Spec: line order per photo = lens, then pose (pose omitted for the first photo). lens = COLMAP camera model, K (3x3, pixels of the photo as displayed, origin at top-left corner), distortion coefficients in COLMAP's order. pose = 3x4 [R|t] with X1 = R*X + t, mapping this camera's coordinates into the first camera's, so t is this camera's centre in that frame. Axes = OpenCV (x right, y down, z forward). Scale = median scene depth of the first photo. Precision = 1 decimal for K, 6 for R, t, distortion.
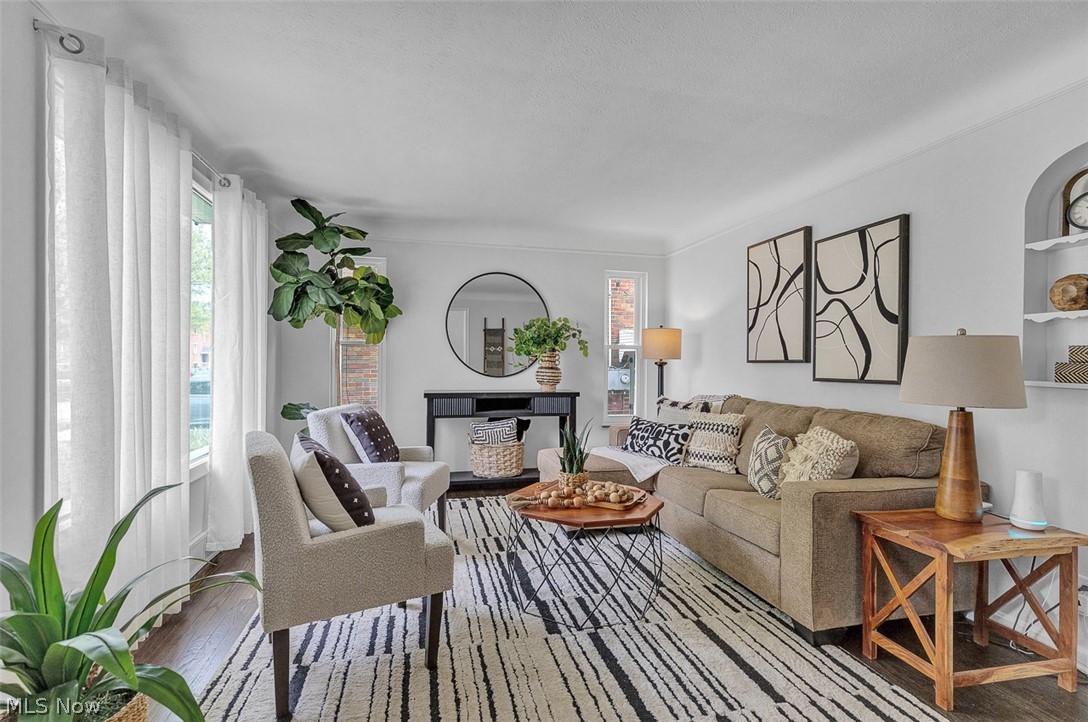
lens RADIAL K [[495.5, 0, 509.9], [0, 495.5, 365.2], [0, 0, 1]] dist [0.017488, -0.002959]
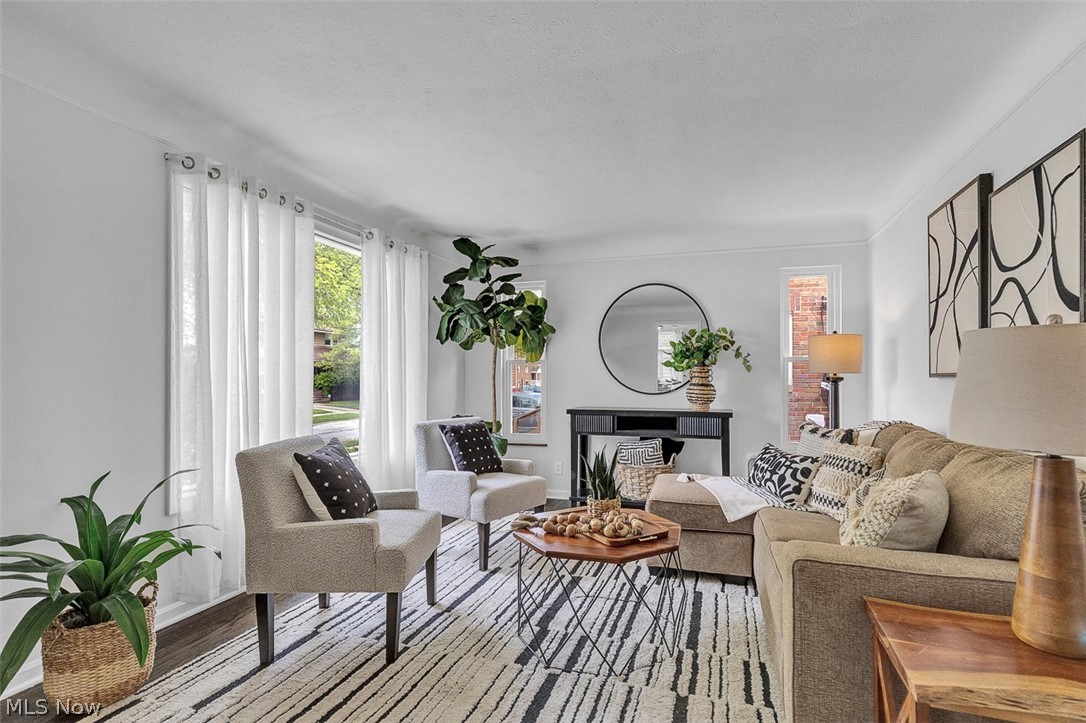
lens RADIAL K [[494.6, 0, 562.8], [0, 494.6, 376.1], [0, 0, 1]] dist [0.017488, -0.002959]
pose [[0.877225, -0.008128, -0.480011, 0.416470], [0.002039, 0.999911, -0.013204, 0.002073], [0.480076, 0.010604, 0.877163, 0.134891]]
